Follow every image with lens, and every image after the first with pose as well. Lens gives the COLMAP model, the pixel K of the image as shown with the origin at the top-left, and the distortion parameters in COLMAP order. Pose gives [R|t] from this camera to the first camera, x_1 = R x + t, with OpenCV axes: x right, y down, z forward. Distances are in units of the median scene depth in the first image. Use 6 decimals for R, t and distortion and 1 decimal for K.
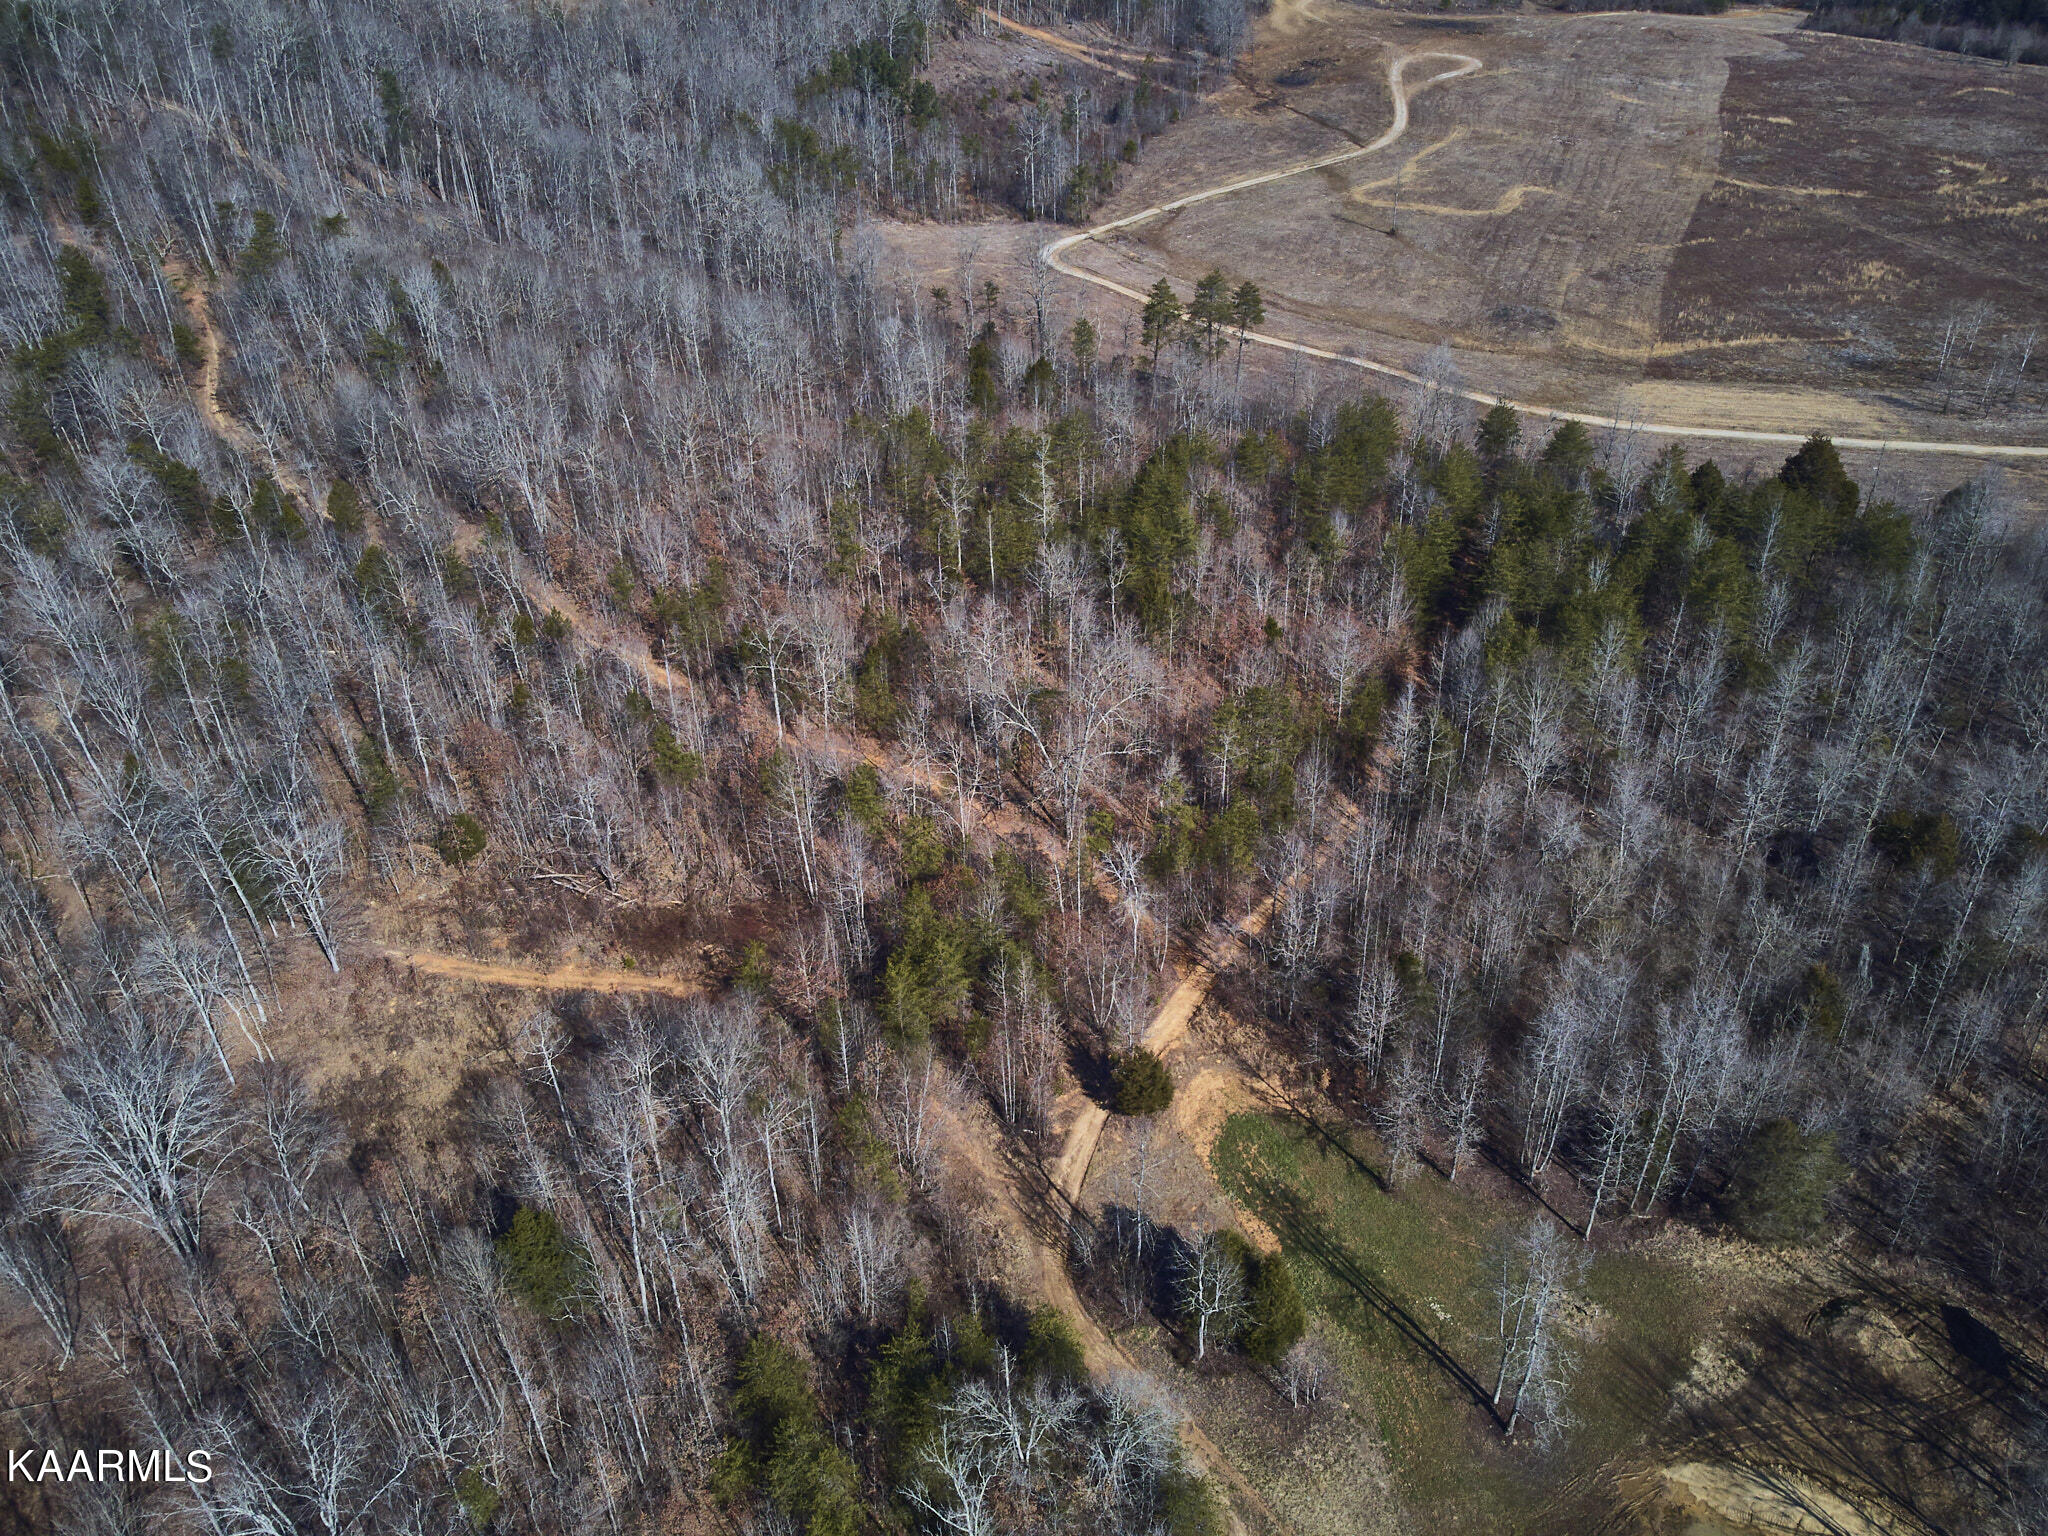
lens RADIAL K [[1464.3, 0, 1021.3], [0, 1464.3, 768.1], [0, 0, 1]] dist [-0.004283, 0.017660]
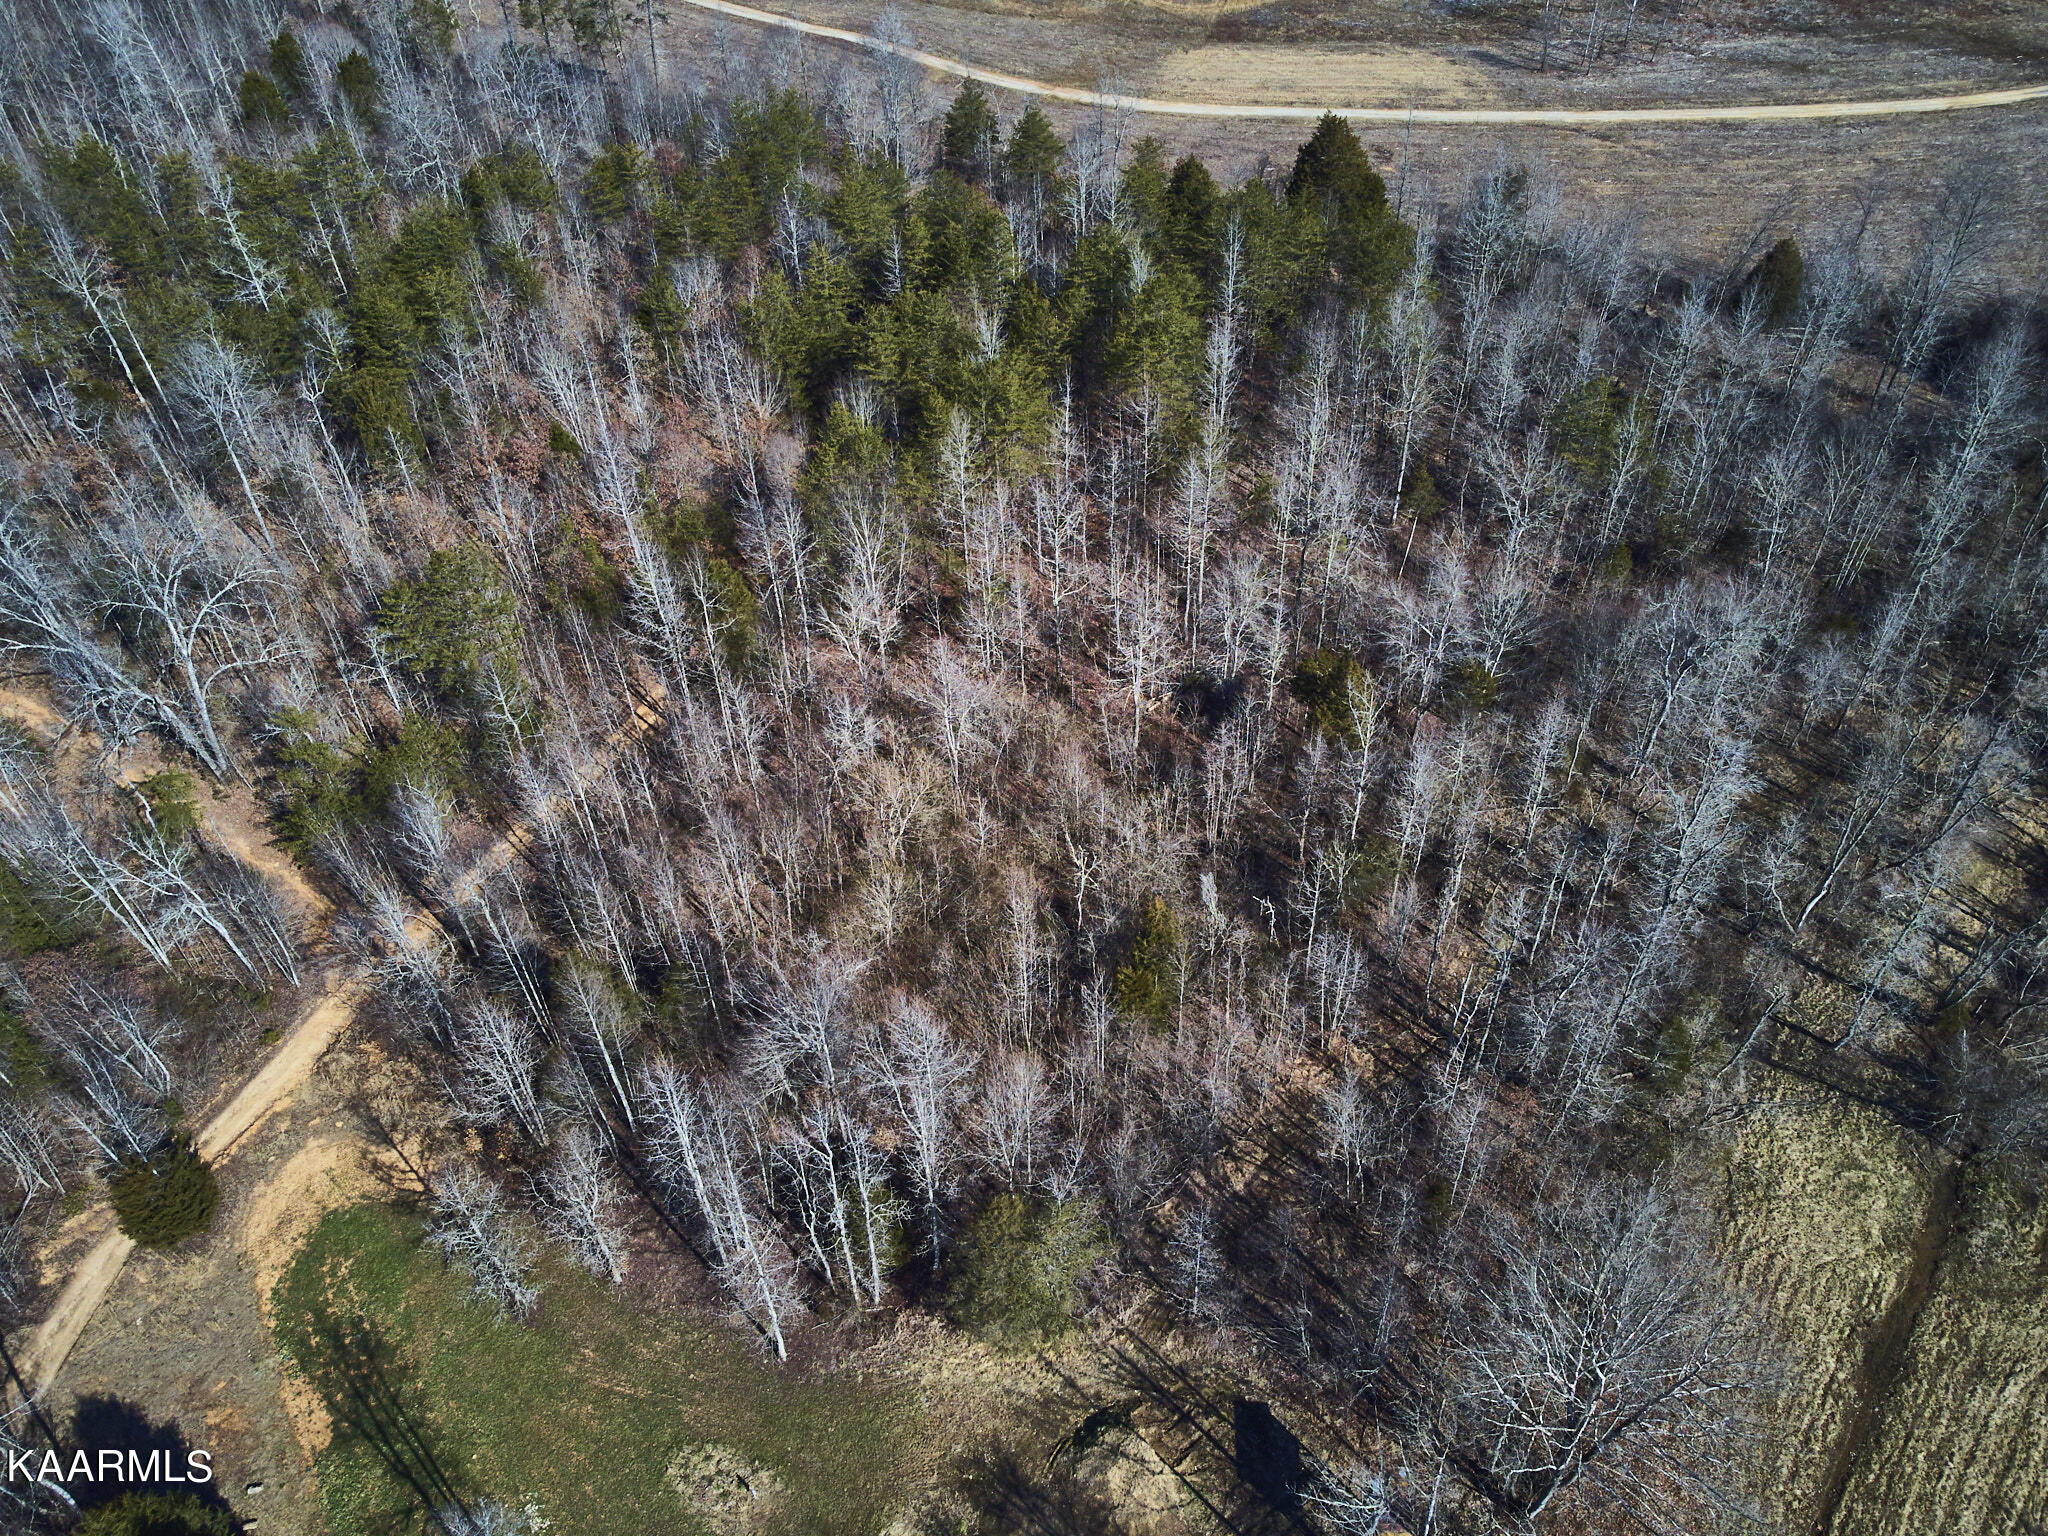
lens RADIAL K [[1464.3, 0, 1021.3], [0, 1464.3, 768.1], [0, 0, 1]] dist [-0.004283, 0.017660]
pose [[0.989163, -0.101796, 0.105803, 0.412531], [0.080282, 0.978353, 0.190733, -0.076028], [-0.122929, -0.180172, 0.975923, 0.313835]]
